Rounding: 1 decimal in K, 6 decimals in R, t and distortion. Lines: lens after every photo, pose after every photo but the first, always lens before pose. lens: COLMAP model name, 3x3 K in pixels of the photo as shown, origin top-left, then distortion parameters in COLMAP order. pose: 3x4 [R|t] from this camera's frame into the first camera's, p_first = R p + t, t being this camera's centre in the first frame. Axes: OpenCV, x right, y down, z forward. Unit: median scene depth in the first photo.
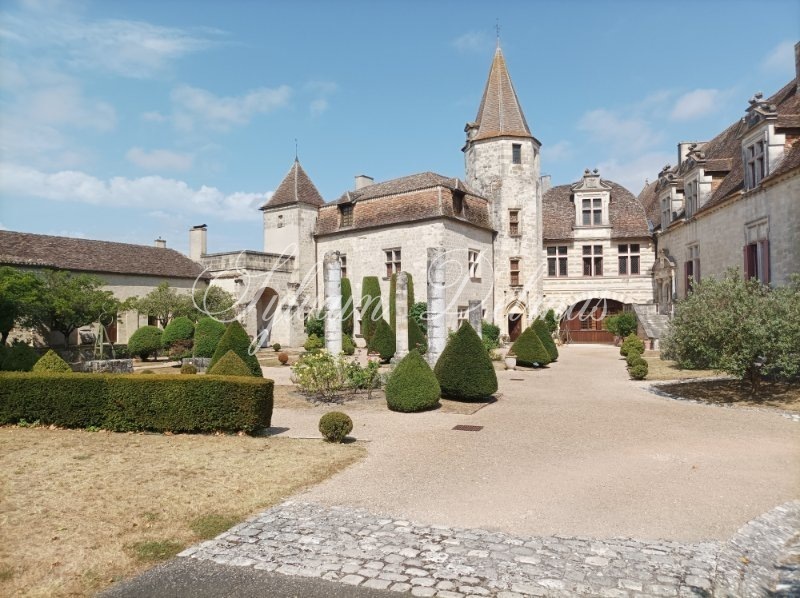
lens RADIAL K [[600.0, 0, 400.0], [0, 600.0, 299.0], [0, 0, 1]] dist [-0.001587, -0.000978]
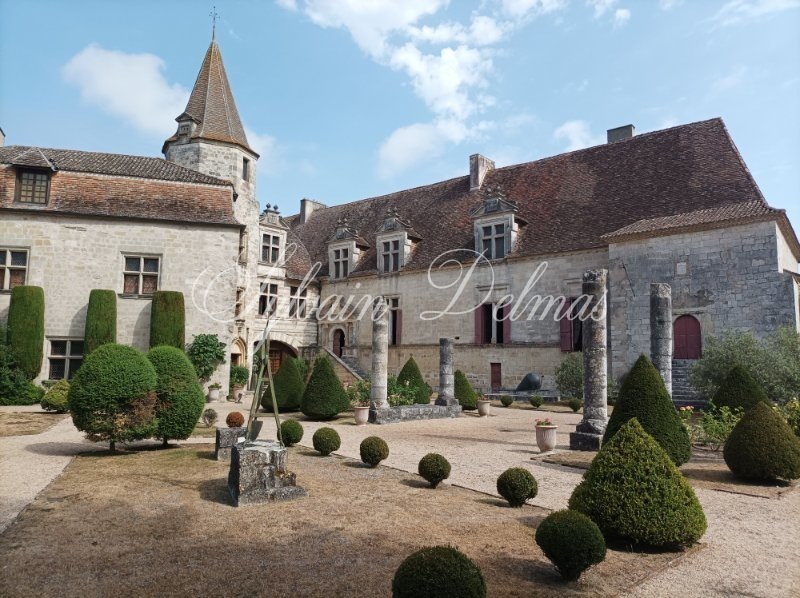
lens RADIAL K [[600.0, 0, 400.0], [0, 600.0, 299.0], [0, 0, 1]] dist [-0.001587, -0.000978]
pose [[0.513943, 0.106603, 0.851175, -0.403481], [-0.043328, 0.994208, -0.098355, 0.020765], [-0.856729, 0.013670, 0.515585, 0.355041]]
